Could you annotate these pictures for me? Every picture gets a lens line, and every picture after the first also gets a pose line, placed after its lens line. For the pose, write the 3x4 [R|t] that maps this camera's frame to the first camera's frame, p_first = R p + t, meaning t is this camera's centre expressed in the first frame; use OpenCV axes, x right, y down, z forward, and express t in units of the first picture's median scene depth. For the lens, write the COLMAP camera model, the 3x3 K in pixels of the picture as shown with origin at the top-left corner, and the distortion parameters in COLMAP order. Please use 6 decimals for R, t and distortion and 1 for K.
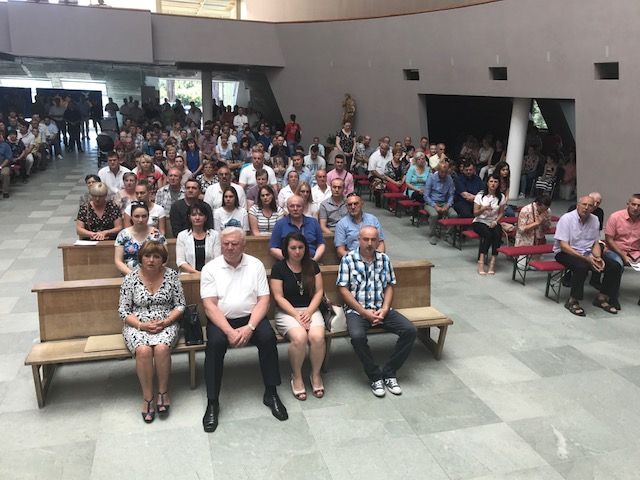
lens RADIAL K [[531.0, 0, 325.7], [0, 531.0, 236.8], [0, 0, 1]] dist [0.013274, 0.003969]
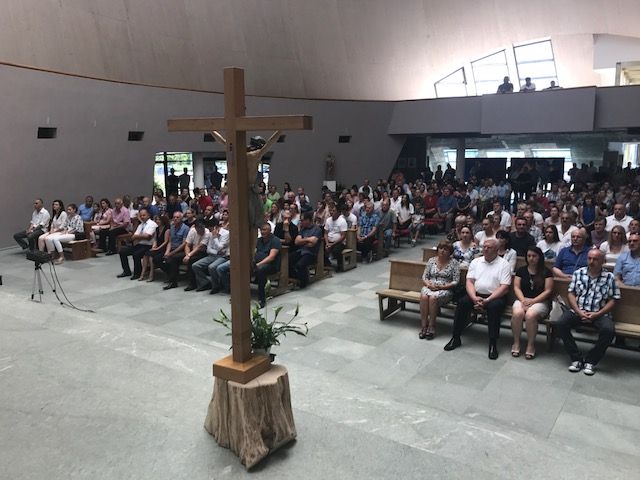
lens RADIAL K [[524.5, 0, 319.2], [0, 524.5, 237.9], [0, 0, 1]] dist [0.042438, -0.068766]
pose [[0.629604, 0.077775, -0.773013, 0.645115], [-0.168896, 0.984883, -0.038471, 0.115030], [0.758335, 0.154780, 0.633223, -0.352631]]
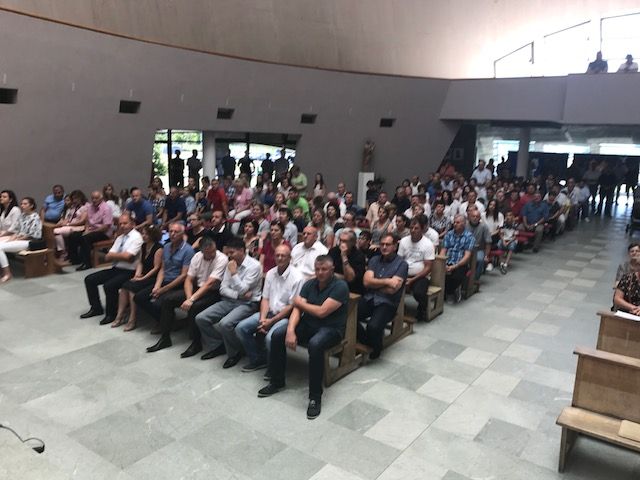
lens RADIAL K [[531.0, 0, 325.7], [0, 531.0, 236.8], [0, 0, 1]] dist [0.013274, 0.003969]
pose [[0.623014, 0.122233, -0.772601, -0.081246], [-0.210103, 0.977568, -0.014763, 0.001365], [0.753465, 0.171523, 0.634720, -0.021330]]
